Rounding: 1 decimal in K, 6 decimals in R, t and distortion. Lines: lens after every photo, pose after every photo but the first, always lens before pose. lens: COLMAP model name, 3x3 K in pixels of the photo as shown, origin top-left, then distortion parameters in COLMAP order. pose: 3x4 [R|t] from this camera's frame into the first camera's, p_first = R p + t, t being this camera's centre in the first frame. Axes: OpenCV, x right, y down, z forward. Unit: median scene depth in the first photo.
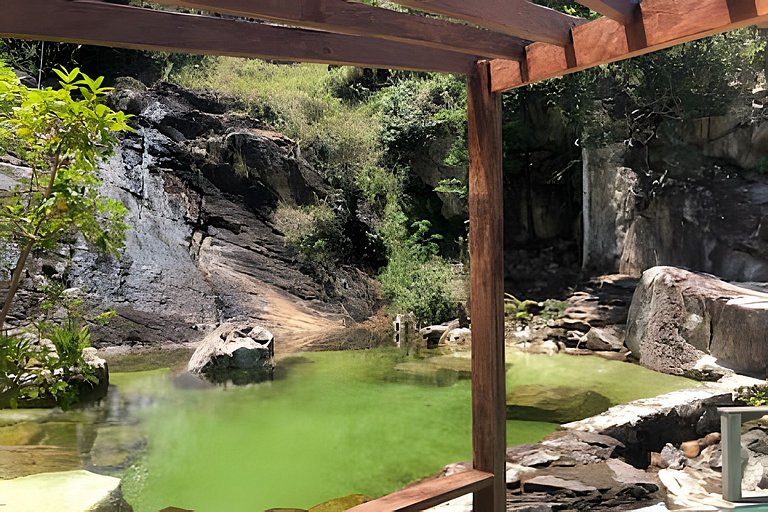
lens RADIAL K [[627.8, 0, 387.1], [0, 627.8, 251.2], [0, 0, 1]] dist [0.074717, -0.138221]
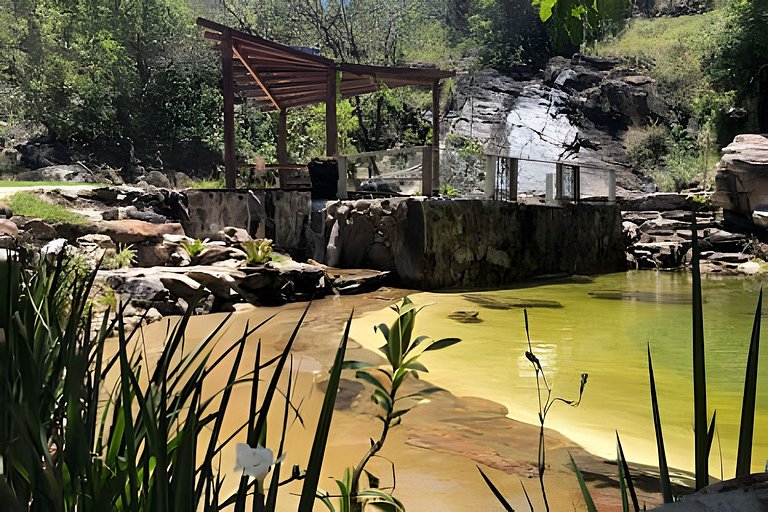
lens RADIAL K [[629.5, 0, 389.9], [0, 629.5, 248.5], [0, 0, 1]] dist [0.069030, -0.092684]
pose [[0.637487, 0.029170, -0.769909, 0.800427], [0.019660, 0.998342, 0.054103, 0.146400], [0.770210, -0.049626, 0.635856, -0.470524]]
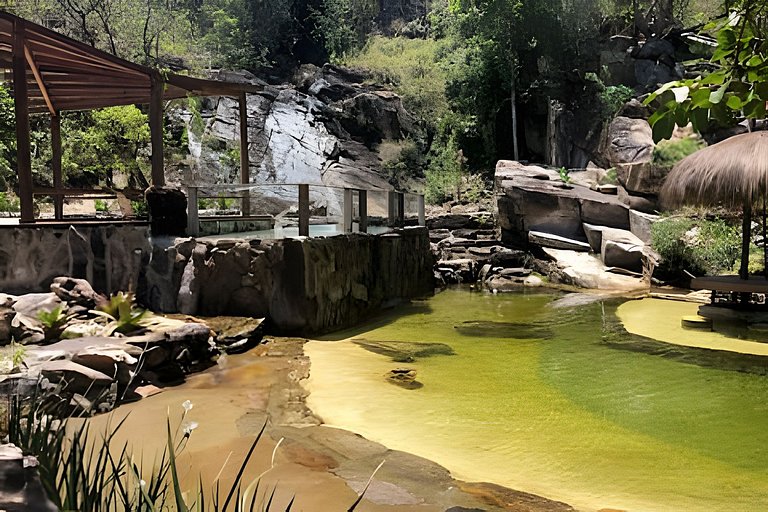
lens RADIAL K [[627.8, 0, 387.1], [0, 627.8, 251.2], [0, 0, 1]] dist [0.074717, -0.138221]
pose [[0.907174, 0.018192, -0.420362, 0.649249], [0.016777, 0.996706, 0.079340, 0.096531], [0.420421, -0.079027, 0.903881, -0.542573]]
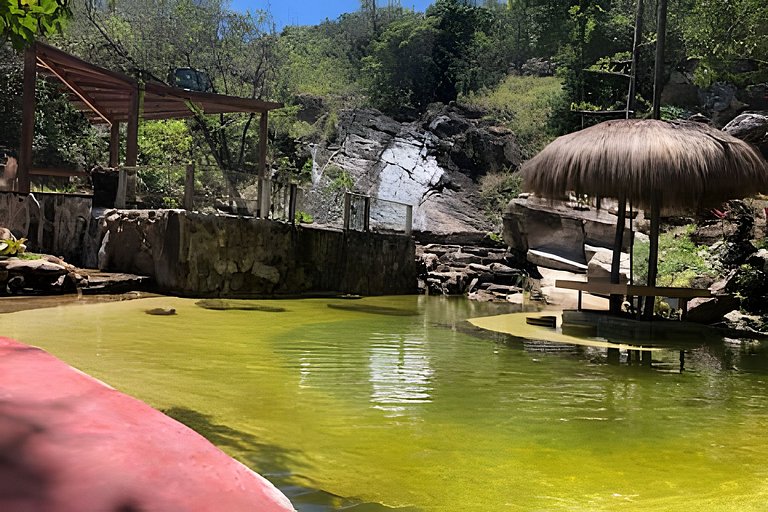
lens RADIAL K [[627.8, 0, 387.1], [0, 627.8, 251.2], [0, 0, 1]] dist [0.074717, -0.138221]
pose [[0.717704, 0.035926, -0.695421, 0.981578], [-0.046116, 0.998928, 0.004012, 0.162173], [0.694820, 0.029190, 0.718591, -0.376844]]
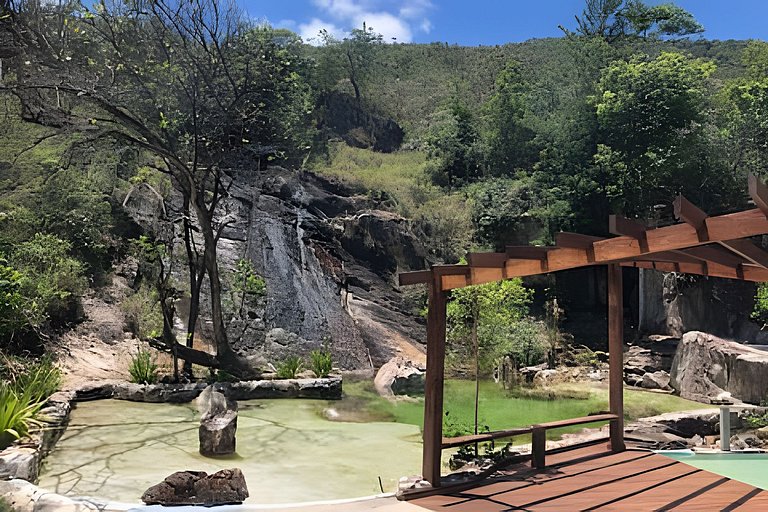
lens RADIAL K [[627.8, 0, 387.1], [0, 627.8, 251.2], [0, 0, 1]] dist [0.074717, -0.138221]
pose [[0.997863, 0.032913, -0.056453, -0.159412], [-0.036991, 0.996662, -0.072779, -0.021342], [0.053869, 0.074711, 0.995749, -0.403758]]
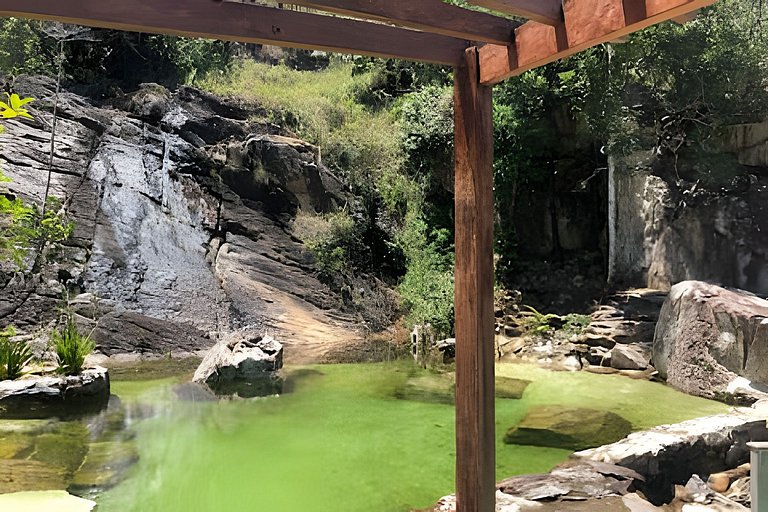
lens RADIAL K [[629.5, 0, 389.9], [0, 629.5, 248.5], [0, 0, 1]] dist [0.069030, -0.092684]
pose [[0.999066, 0.012805, -0.041261, 0.017953], [-0.013533, 0.999757, -0.017406, -0.001129], [0.041028, 0.017948, 0.998997, 0.026411]]
